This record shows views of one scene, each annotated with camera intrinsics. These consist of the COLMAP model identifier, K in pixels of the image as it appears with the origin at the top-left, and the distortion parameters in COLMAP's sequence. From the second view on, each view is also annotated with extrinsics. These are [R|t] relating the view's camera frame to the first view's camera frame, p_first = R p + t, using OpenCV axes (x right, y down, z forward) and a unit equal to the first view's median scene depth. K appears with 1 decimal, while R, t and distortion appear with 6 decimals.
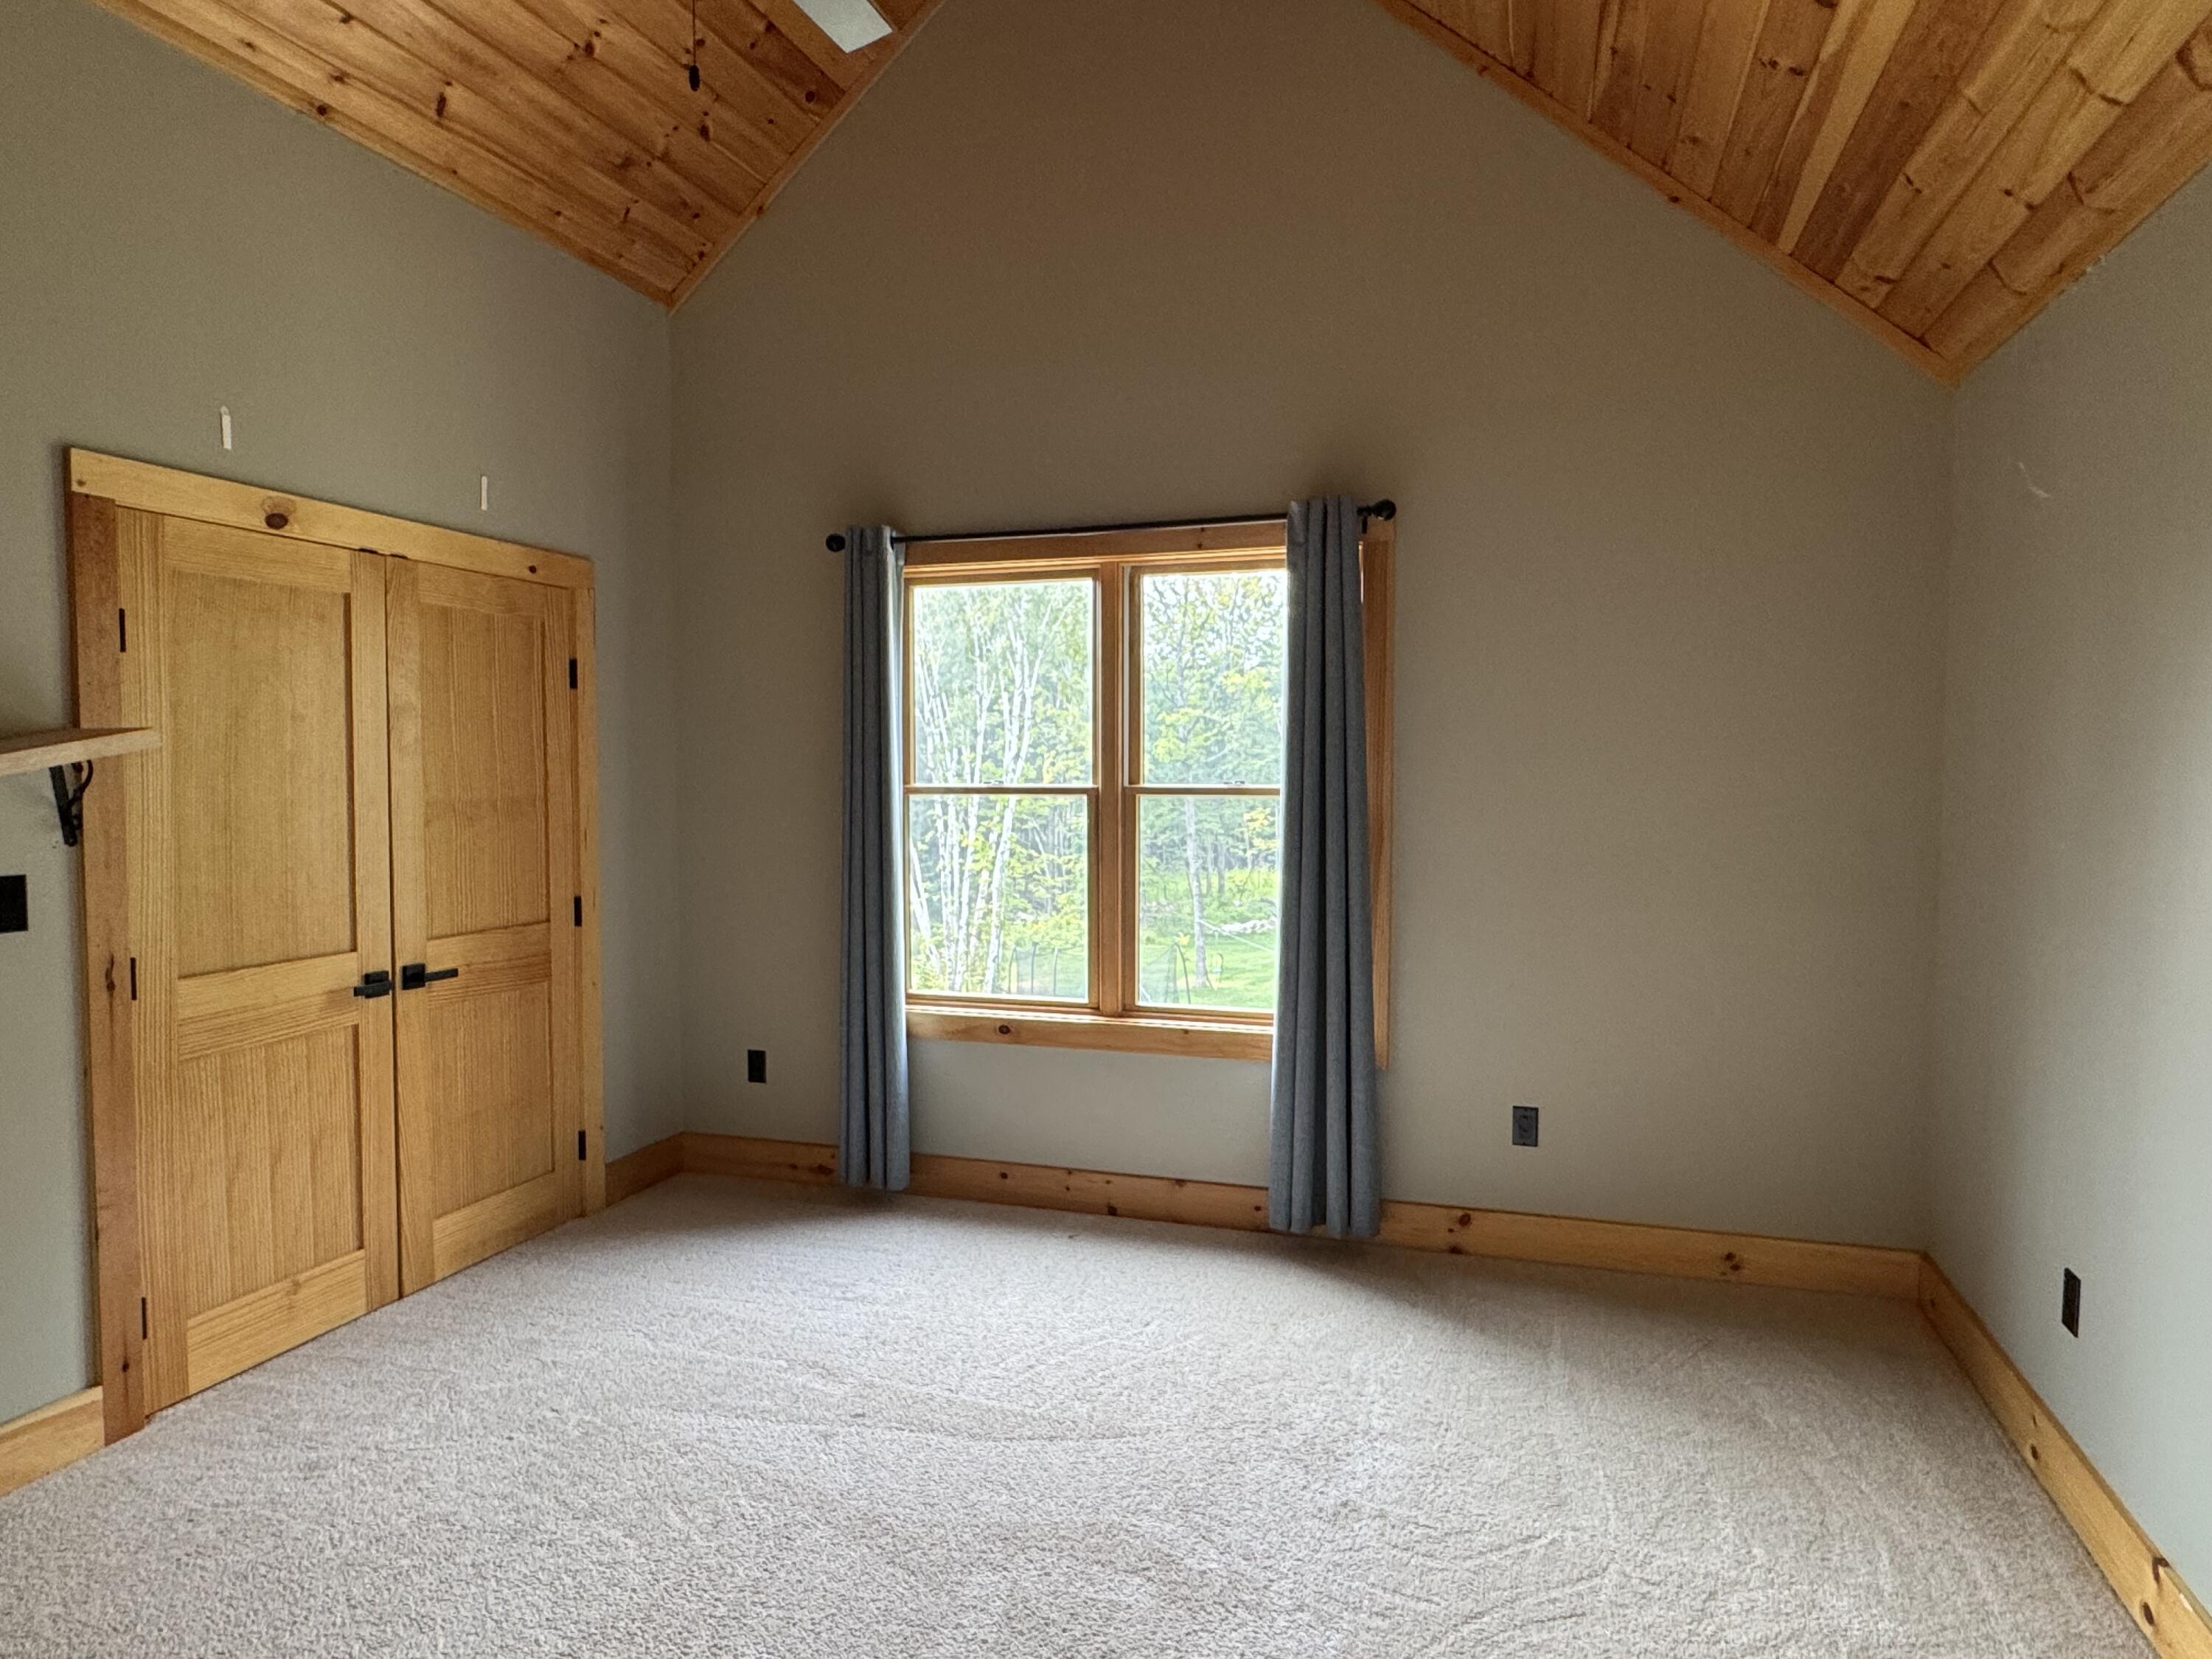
lens RADIAL K [[1364.0, 0, 1106.0], [0, 1364.0, 829.5], [0, 0, 1]] dist [0.002049, 0.000243]
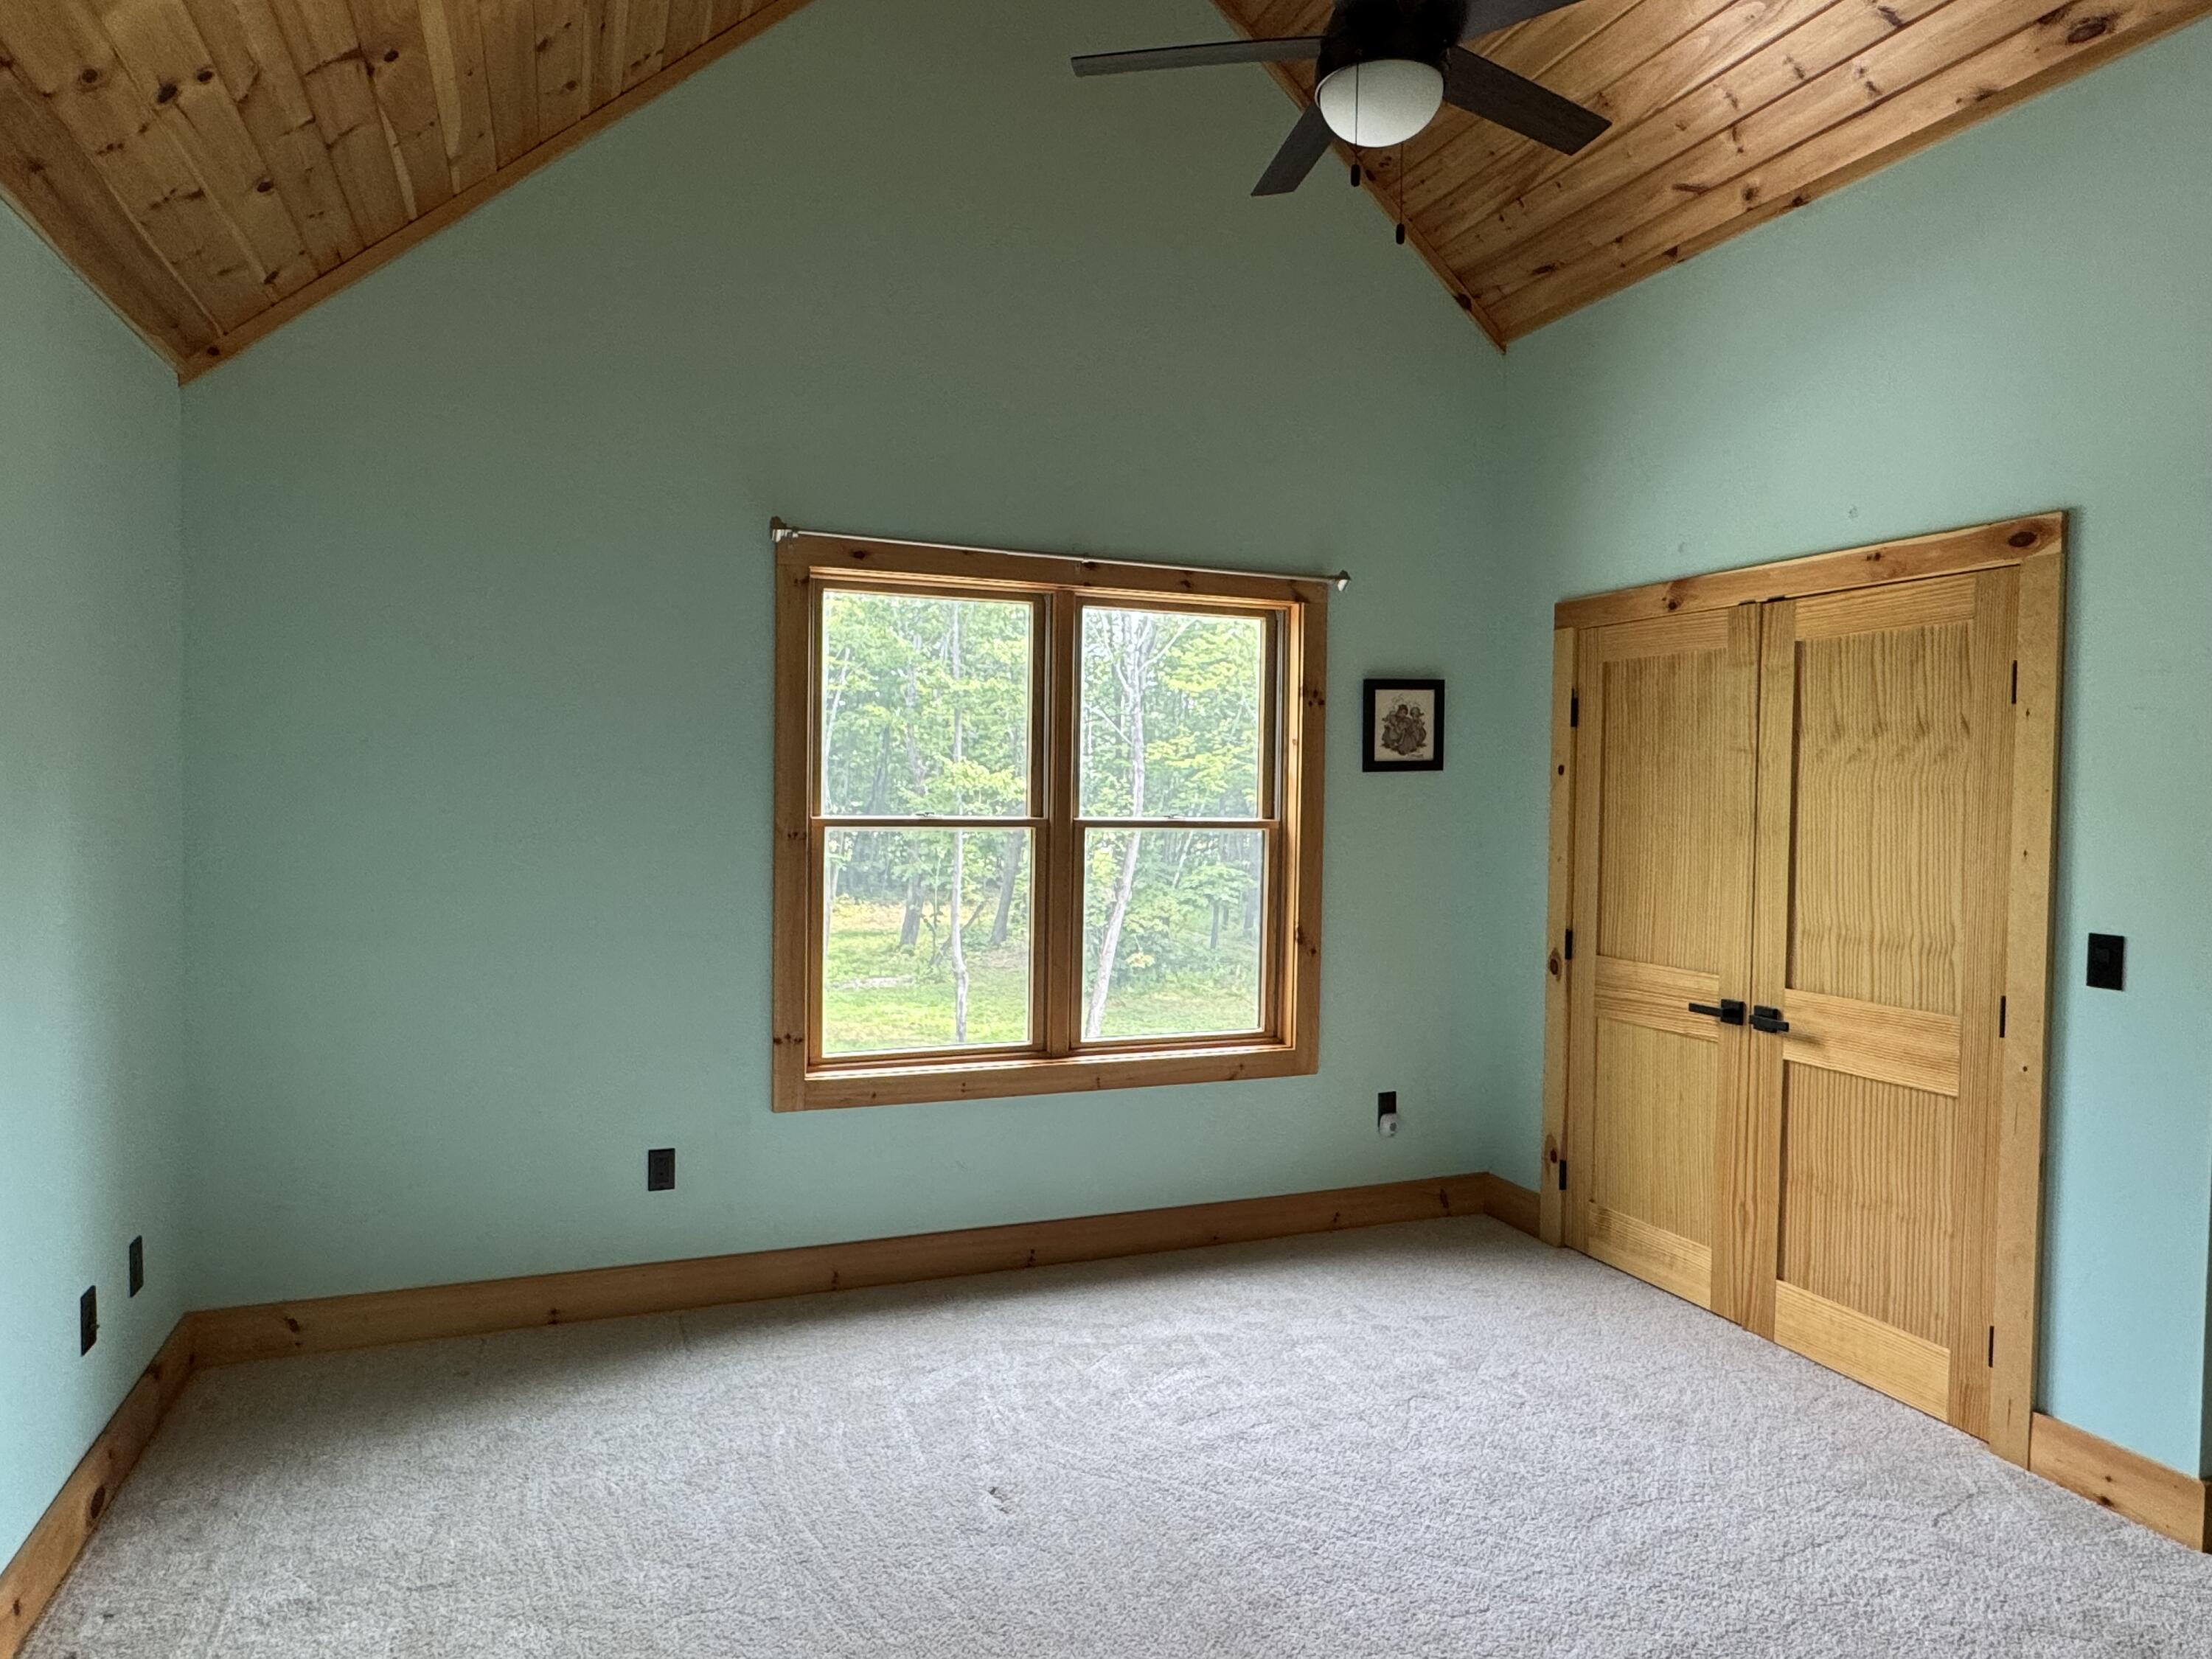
lens RADIAL K [[1364.0, 0, 1106.0], [0, 1364.0, 829.5], [0, 0, 1]] dist [0.002049, 0.000243]
pose [[0.777930, -0.000097, 0.628351, -0.576342], [0.016770, 0.999647, -0.020607, -0.003726], [-0.628128, 0.026568, 0.777657, 0.222270]]
